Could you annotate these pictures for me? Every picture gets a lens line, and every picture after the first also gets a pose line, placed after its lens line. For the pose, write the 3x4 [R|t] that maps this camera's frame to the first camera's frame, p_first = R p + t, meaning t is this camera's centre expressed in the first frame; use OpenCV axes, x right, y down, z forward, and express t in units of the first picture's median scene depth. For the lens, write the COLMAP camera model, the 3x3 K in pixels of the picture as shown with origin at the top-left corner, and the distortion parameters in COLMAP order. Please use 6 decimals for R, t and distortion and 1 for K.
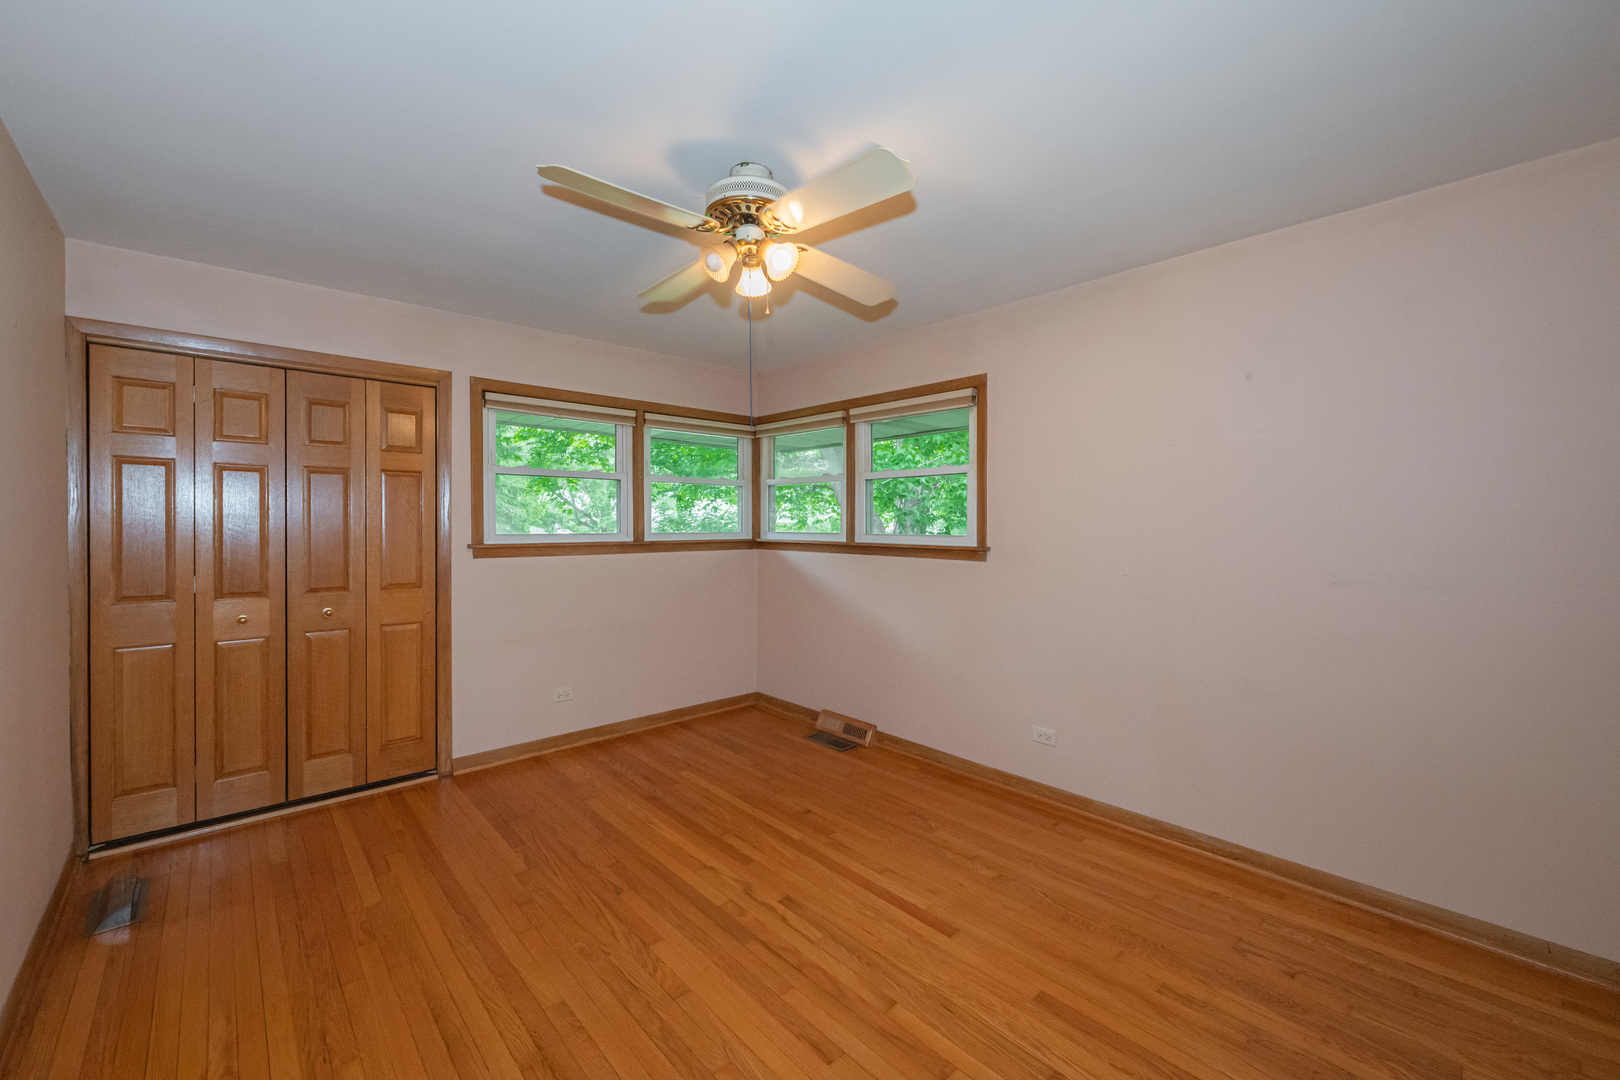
lens RADIAL K [[647.8, 0, 820.0], [0, 647.8, 534.9], [0, 0, 1]] dist [-0.002024, -0.000592]
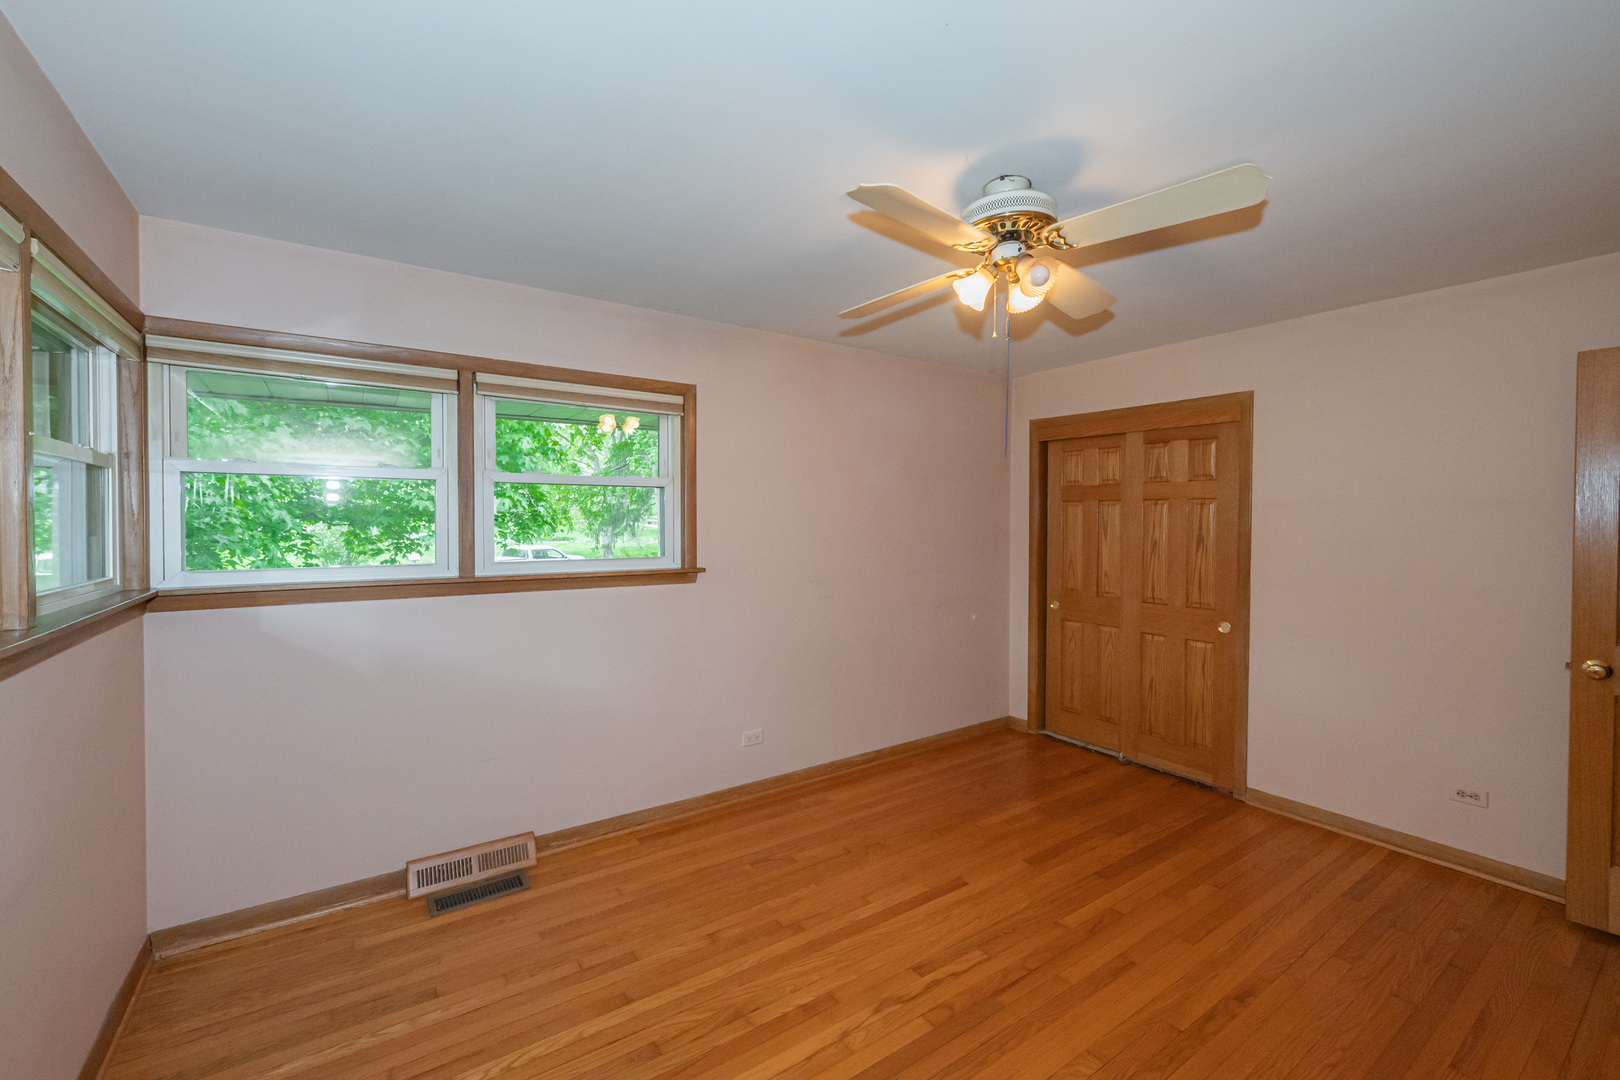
lens RADIAL K [[667.4, 0, 775.1], [0, 667.4, 539.3], [0, 0, 1]] dist [-0.001207, -0.000414]
pose [[0.162810, -0.029799, 0.986207, -0.721215], [0.021968, 0.999406, 0.026571, -0.049020], [-0.986413, 0.017339, 0.163368, 0.757942]]
